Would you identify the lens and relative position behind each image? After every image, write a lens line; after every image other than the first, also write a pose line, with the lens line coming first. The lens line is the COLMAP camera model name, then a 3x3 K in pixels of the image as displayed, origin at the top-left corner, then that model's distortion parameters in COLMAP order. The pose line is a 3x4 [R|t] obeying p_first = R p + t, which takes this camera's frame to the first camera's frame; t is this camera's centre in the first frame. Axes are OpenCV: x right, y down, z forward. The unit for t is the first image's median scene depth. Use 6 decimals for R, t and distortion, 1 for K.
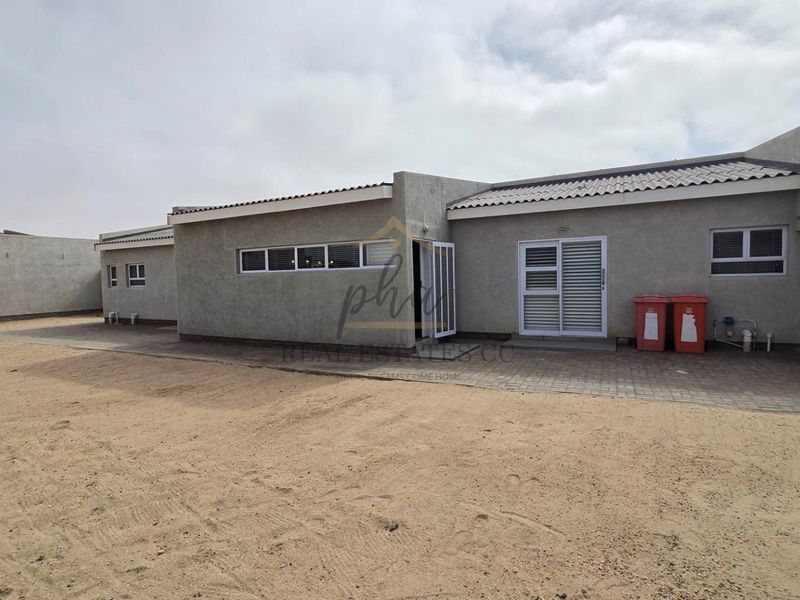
lens RADIAL K [[434.5, 0, 390.7], [0, 434.5, 298.5], [0, 0, 1]] dist [0.000431, 0.000025]
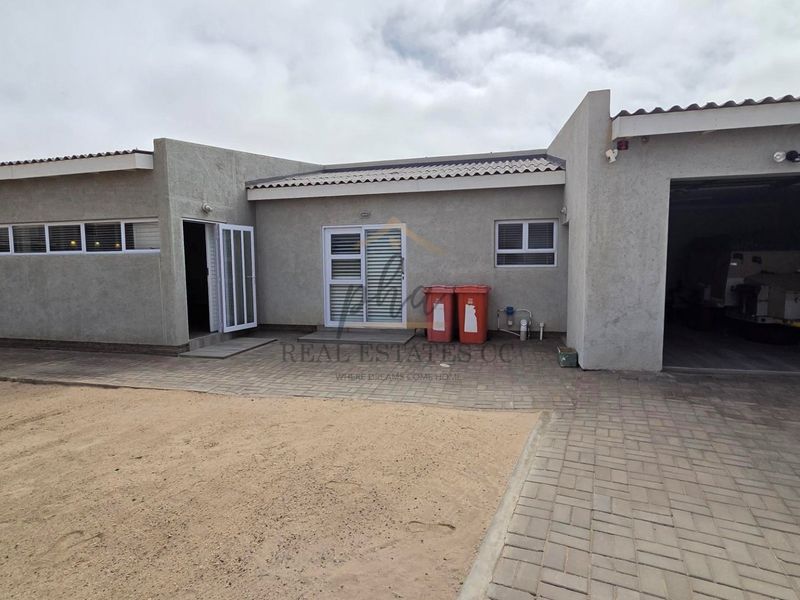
lens RADIAL K [[434.5, 0, 390.7], [0, 434.5, 298.5], [0, 0, 1]] dist [0.000431, 0.000025]
pose [[0.972694, -0.004141, 0.232054, 0.229585], [-0.002879, 0.999549, 0.029907, -0.006391], [-0.232073, -0.029759, 0.972243, 0.058787]]
